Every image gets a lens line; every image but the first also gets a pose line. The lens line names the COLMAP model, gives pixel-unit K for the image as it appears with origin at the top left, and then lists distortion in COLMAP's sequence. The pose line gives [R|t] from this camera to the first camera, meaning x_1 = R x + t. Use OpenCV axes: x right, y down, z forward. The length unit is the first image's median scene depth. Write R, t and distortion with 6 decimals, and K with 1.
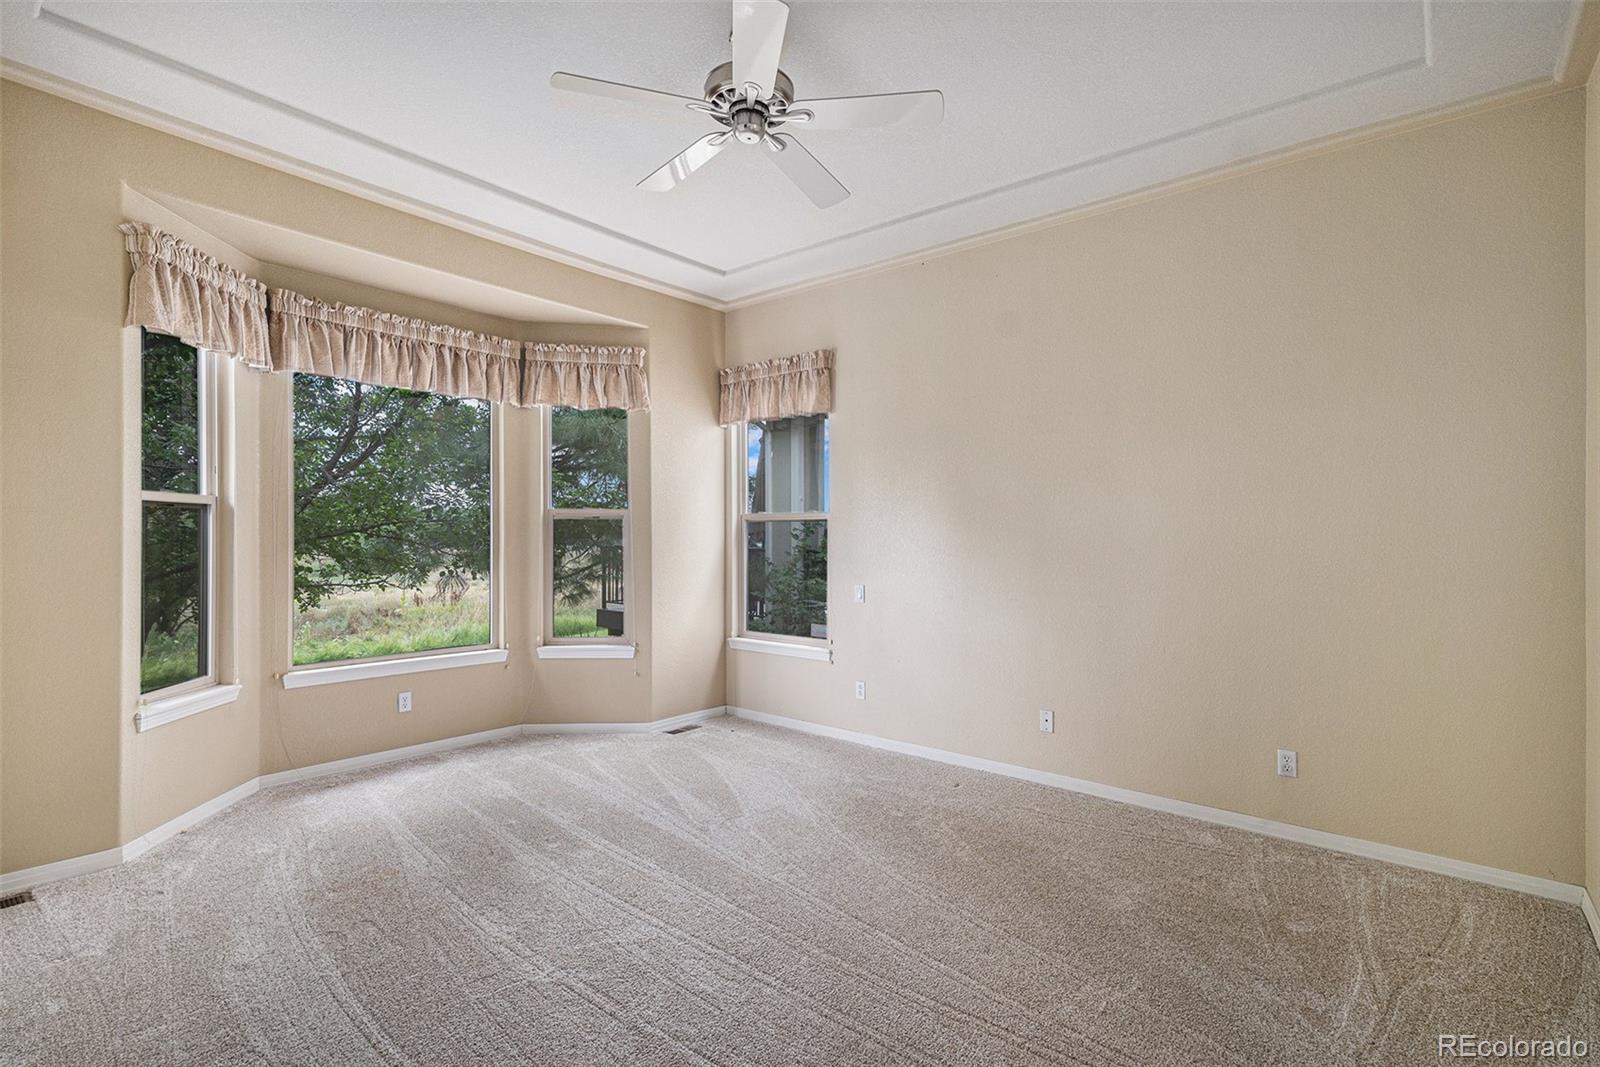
lens RADIAL K [[760.6, 0, 799.8], [0, 760.6, 548.5], [0, 0, 1]] dist [0.015182, -0.002699]
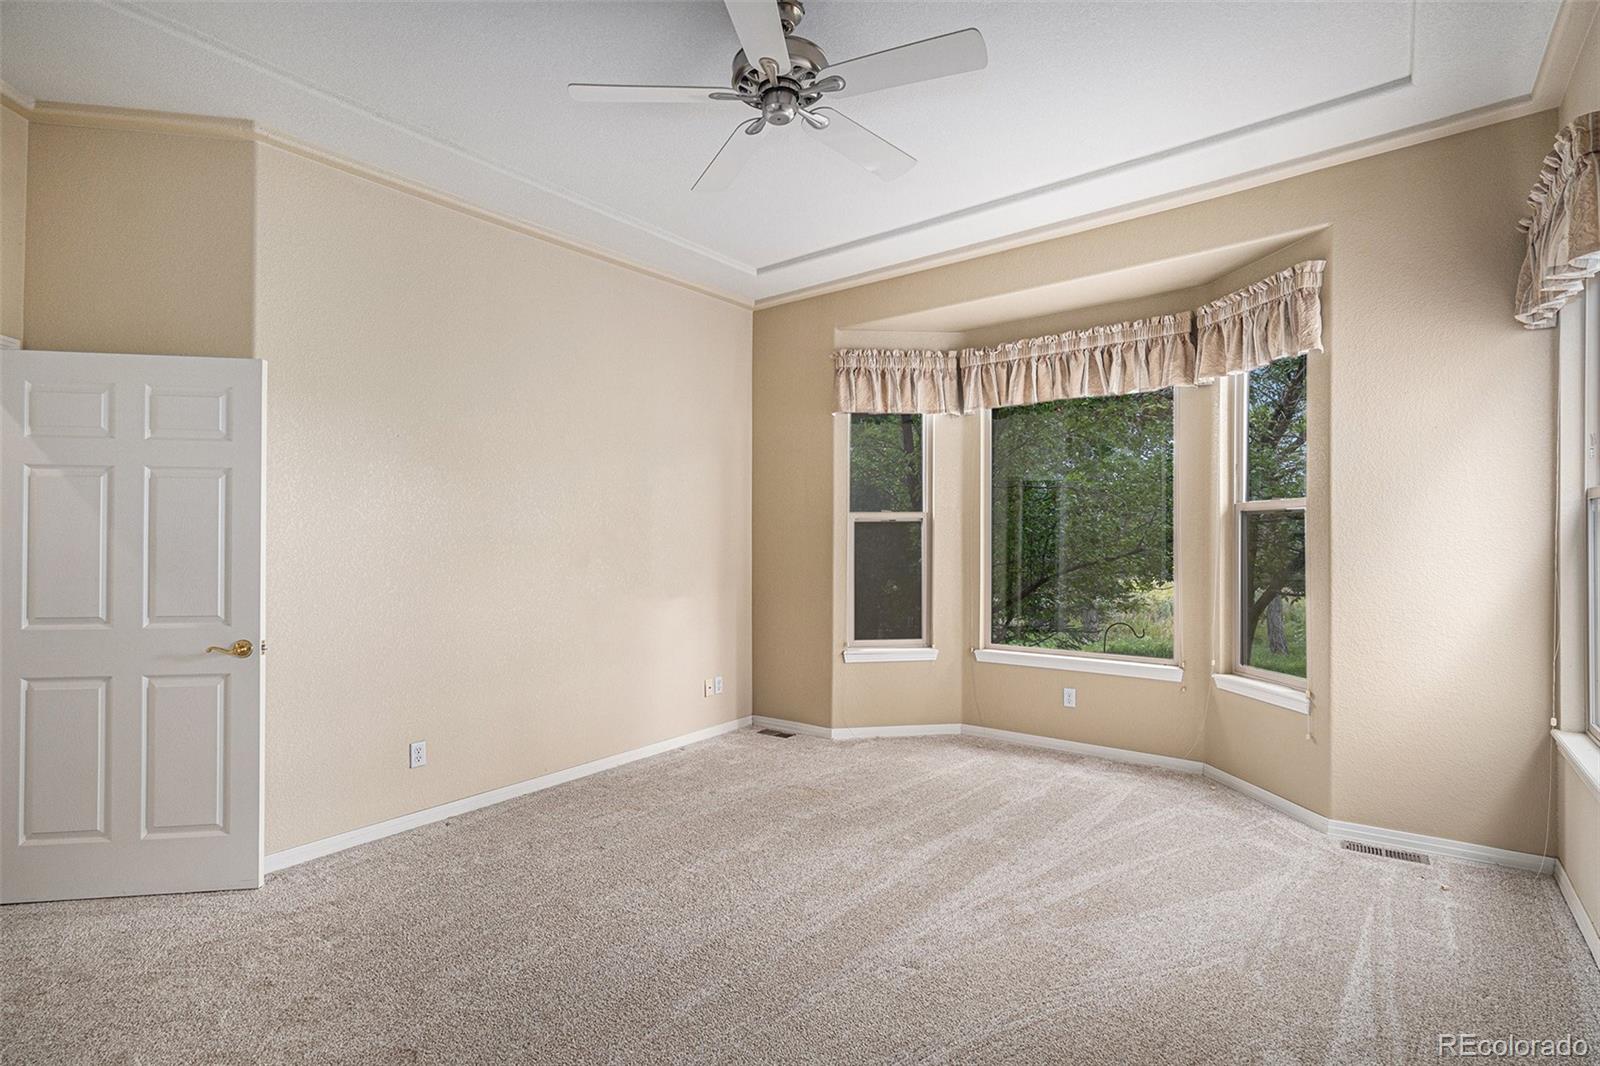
lens RADIAL K [[760.6, 0, 800.8], [0, 760.6, 522.0], [0, 0, 1]] dist [0.015182, -0.002699]
pose [[0.042587, -0.032704, -0.998557, 0.515862], [-0.010098, 0.999399, -0.033162, -0.000687], [0.999042, 0.011495, 0.042231, 0.584393]]
